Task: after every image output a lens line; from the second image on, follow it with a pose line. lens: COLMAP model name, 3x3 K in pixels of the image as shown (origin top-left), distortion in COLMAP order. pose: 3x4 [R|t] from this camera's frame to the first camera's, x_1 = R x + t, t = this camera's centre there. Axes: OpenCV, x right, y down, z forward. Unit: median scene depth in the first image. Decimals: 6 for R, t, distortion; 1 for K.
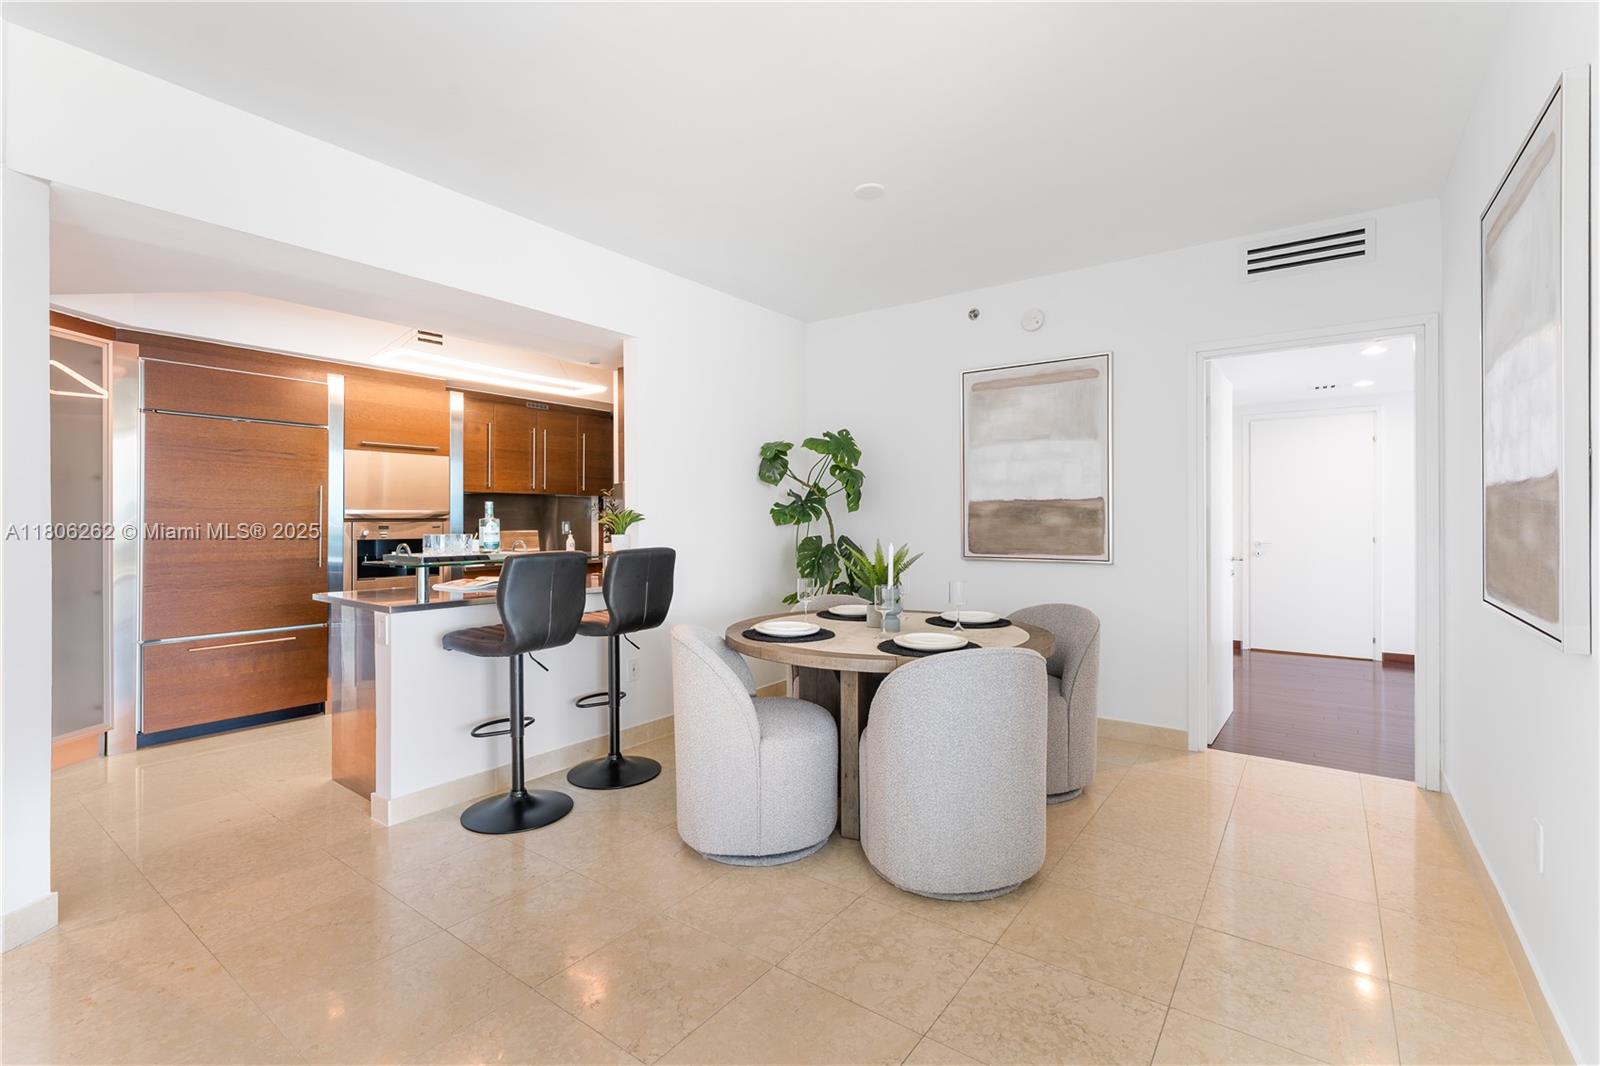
lens RADIAL K [[709.8, 0, 796.9], [0, 709.8, 522.8], [0, 0, 1]] dist [-0.005447, 0.000139]
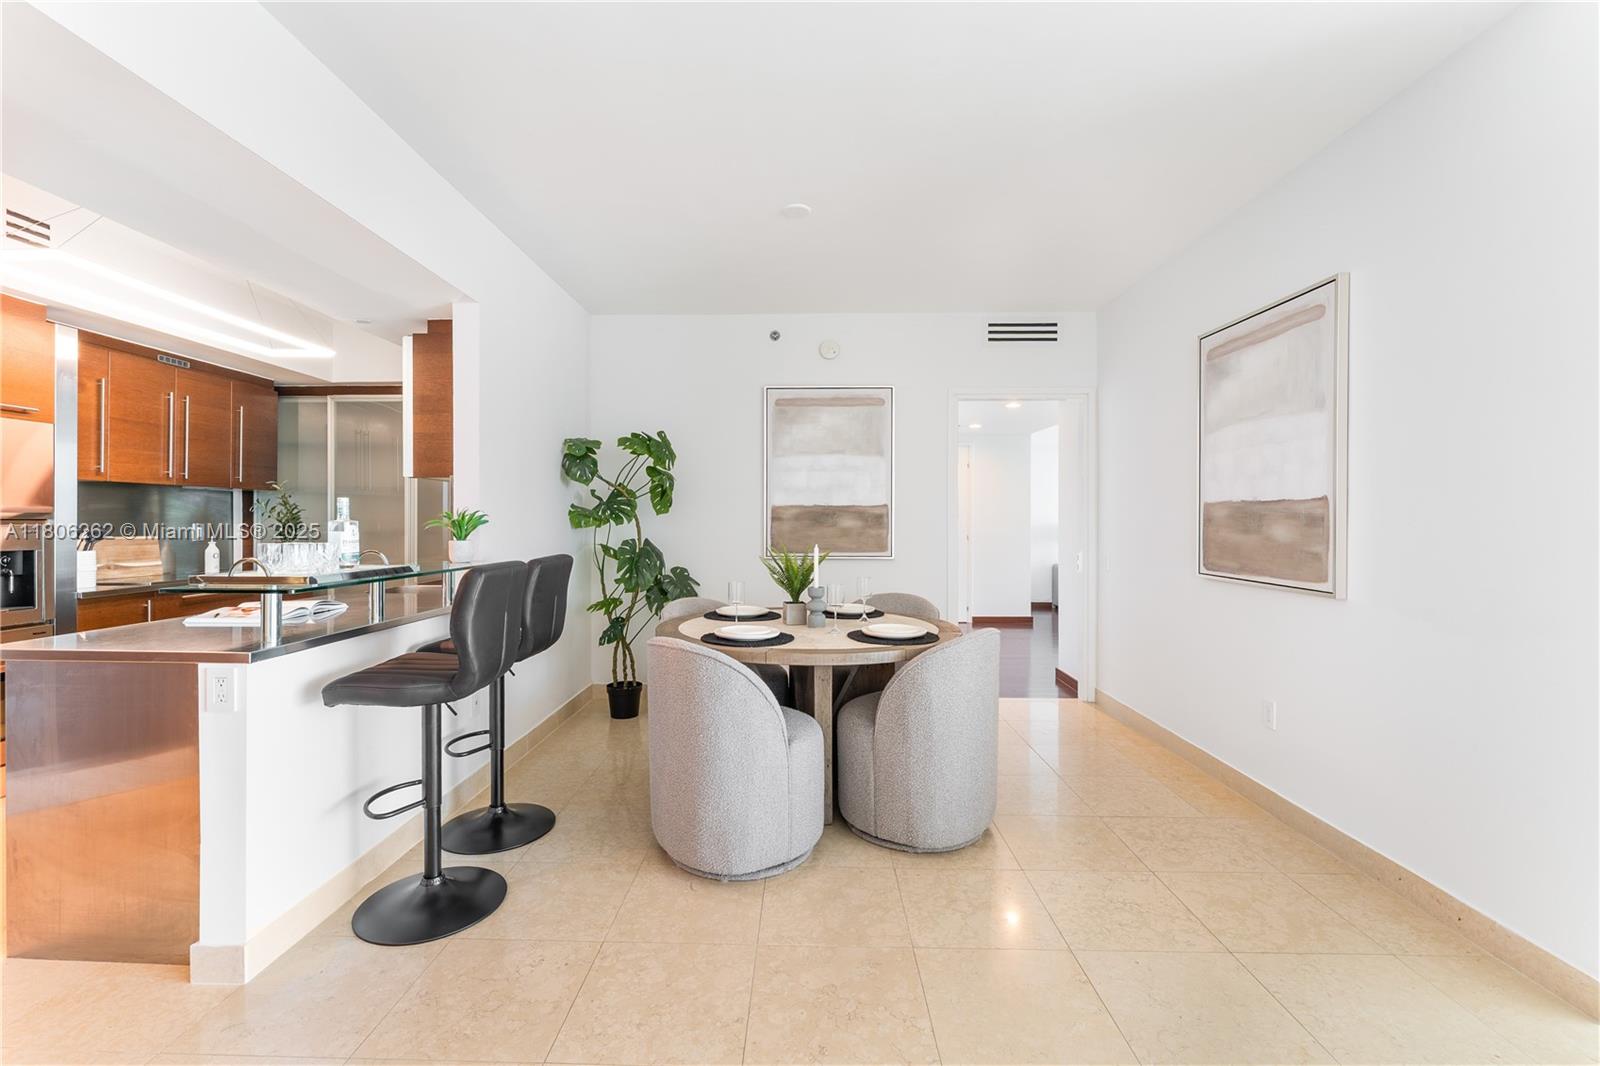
lens RADIAL K [[676.9, 0, 796.0], [0, 676.9, 526.5], [0, 0, 1]] dist [-0.002171, -0.002173]
pose [[0.822653, -0.001951, 0.568541, -0.337037], [0.000332, 0.999996, 0.002951, -0.001438], [-0.568544, -0.002239, 0.822650, 0.123903]]
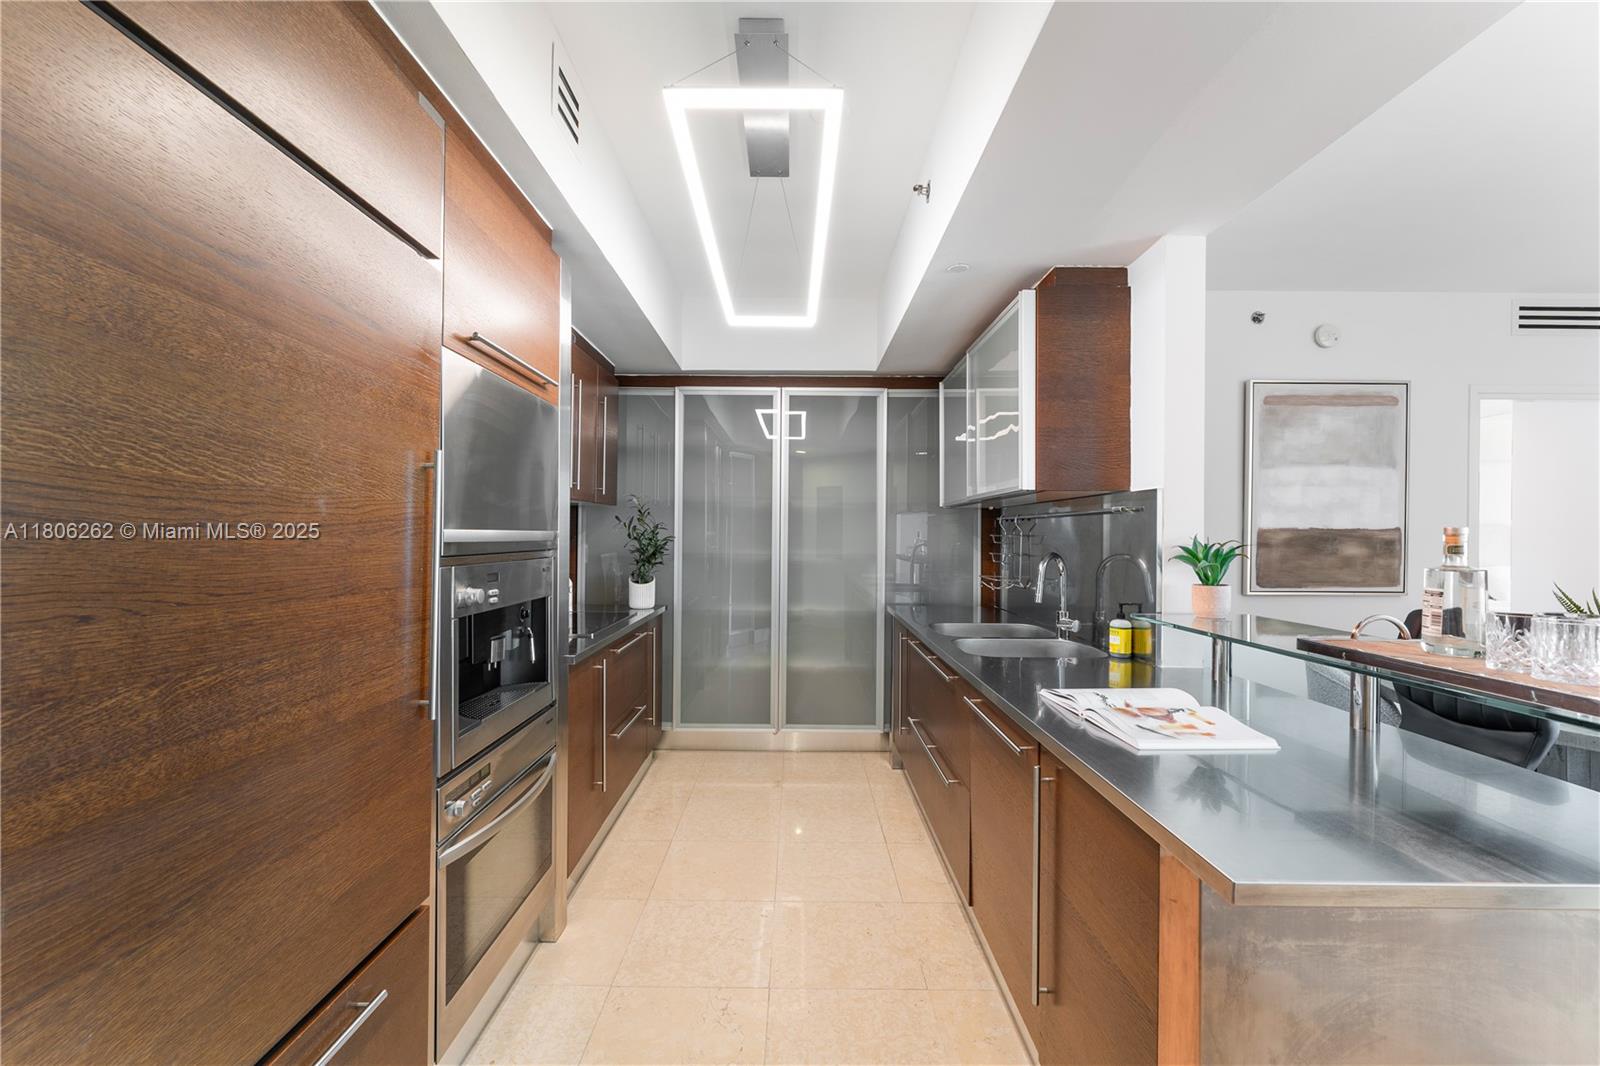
lens RADIAL K [[676.9, 0, 799.1], [0, 676.9, 521.4], [0, 0, 1]] dist [-0.002171, -0.002173]
pose [[0.806778, 0.005121, 0.590832, -0.747497], [-0.003199, 0.999986, -0.004300, -0.035611], [-0.590845, 0.001579, 0.806783, 0.690987]]
